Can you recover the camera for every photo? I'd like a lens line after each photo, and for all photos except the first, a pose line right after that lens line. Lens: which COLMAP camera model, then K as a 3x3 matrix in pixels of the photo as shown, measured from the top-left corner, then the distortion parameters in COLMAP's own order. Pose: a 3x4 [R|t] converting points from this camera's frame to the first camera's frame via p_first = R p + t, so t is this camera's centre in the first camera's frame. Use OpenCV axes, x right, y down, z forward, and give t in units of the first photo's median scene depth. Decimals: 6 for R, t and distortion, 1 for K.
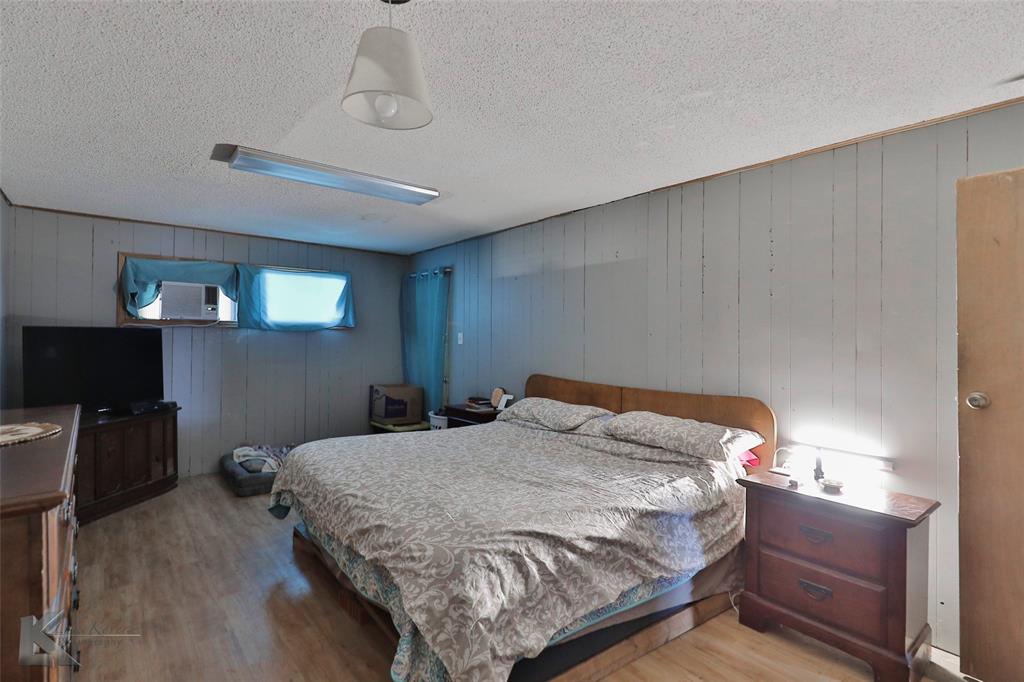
lens RADIAL K [[493.9, 0, 511.0], [0, 493.9, 327.4], [0, 0, 1]] dist [0.014923, -0.000243]
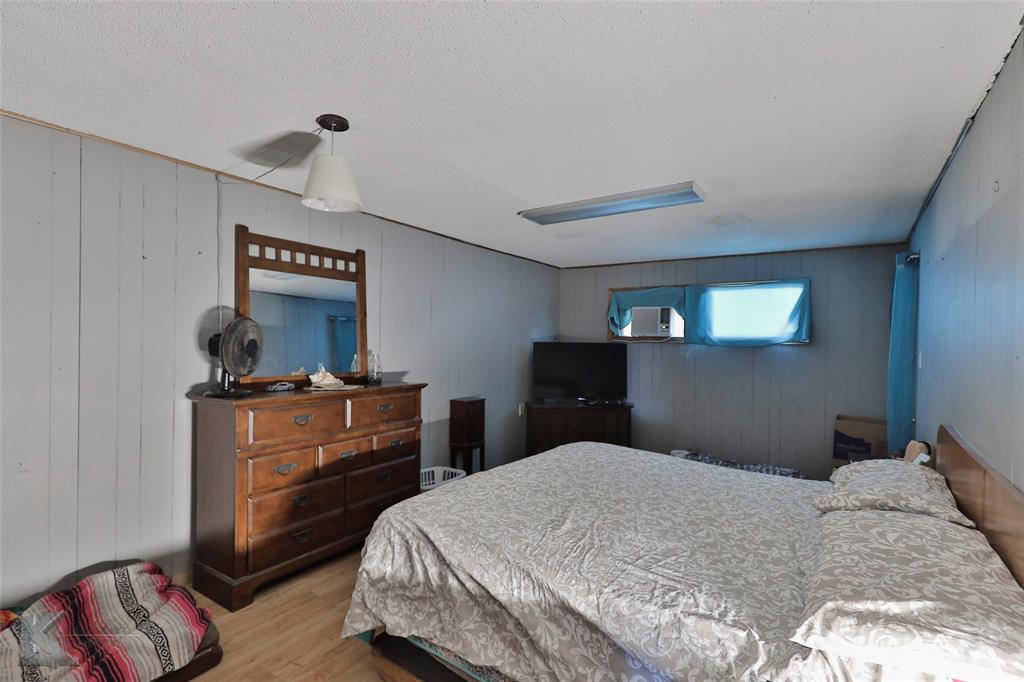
lens RADIAL K [[489.6, 0, 510.0], [0, 489.6, 339.9], [0, 0, 1]] dist [0.010371, -0.001293]
pose [[0.271045, -0.007446, -0.962538, 0.645809], [0.000937, 0.999972, -0.007472, 0.001875], [0.962566, 0.001123, 0.271044, 0.516386]]
